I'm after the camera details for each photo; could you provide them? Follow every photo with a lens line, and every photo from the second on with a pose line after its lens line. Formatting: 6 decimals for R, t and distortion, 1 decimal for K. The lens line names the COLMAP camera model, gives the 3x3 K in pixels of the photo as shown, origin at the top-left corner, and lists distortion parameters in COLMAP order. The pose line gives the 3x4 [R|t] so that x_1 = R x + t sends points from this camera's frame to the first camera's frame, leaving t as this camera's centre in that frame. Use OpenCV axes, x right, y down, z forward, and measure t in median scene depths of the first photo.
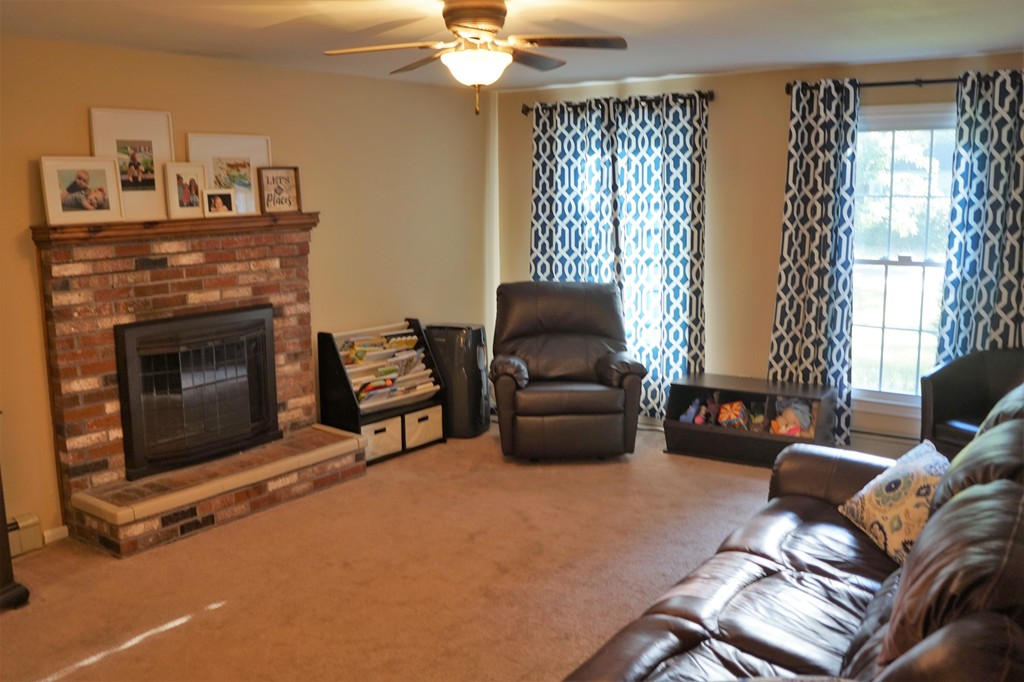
lens RADIAL K [[901.1, 0, 511.4], [0, 901.1, 347.2], [0, 0, 1]] dist [-0.144274, 0.089059]
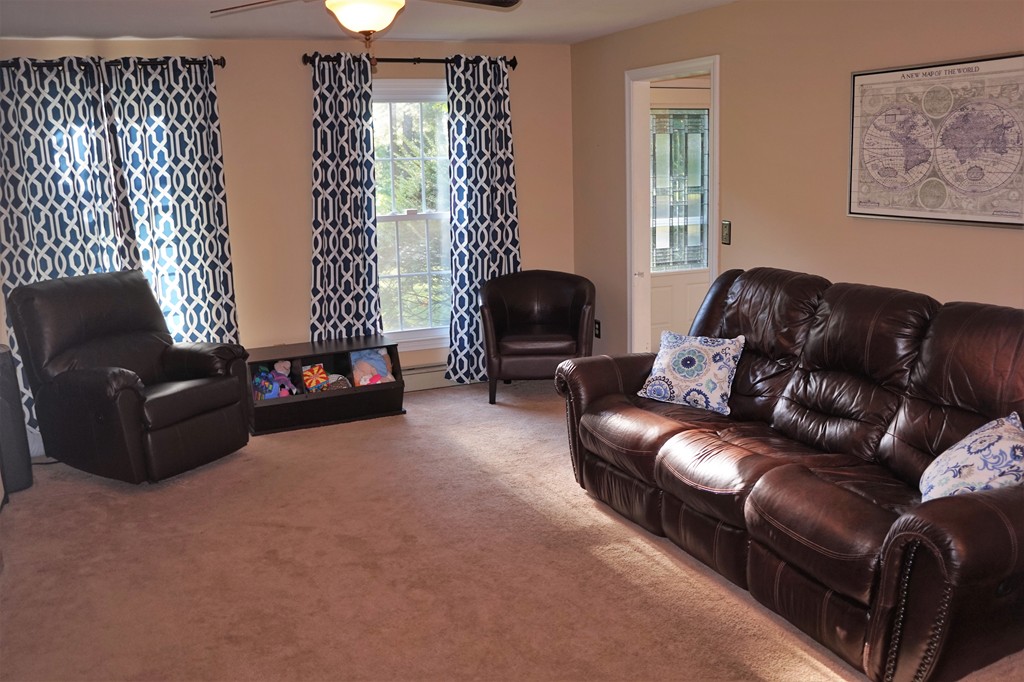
lens RADIAL K [[901.1, 0, 508.0], [0, 901.1, 342.5], [0, 0, 1]] dist [-0.144274, 0.089059]
pose [[0.512174, -0.178503, 0.840128, -0.469364], [0.163822, 0.980510, 0.108458, -0.038163], [-0.843113, 0.082083, 0.531434, 0.258499]]
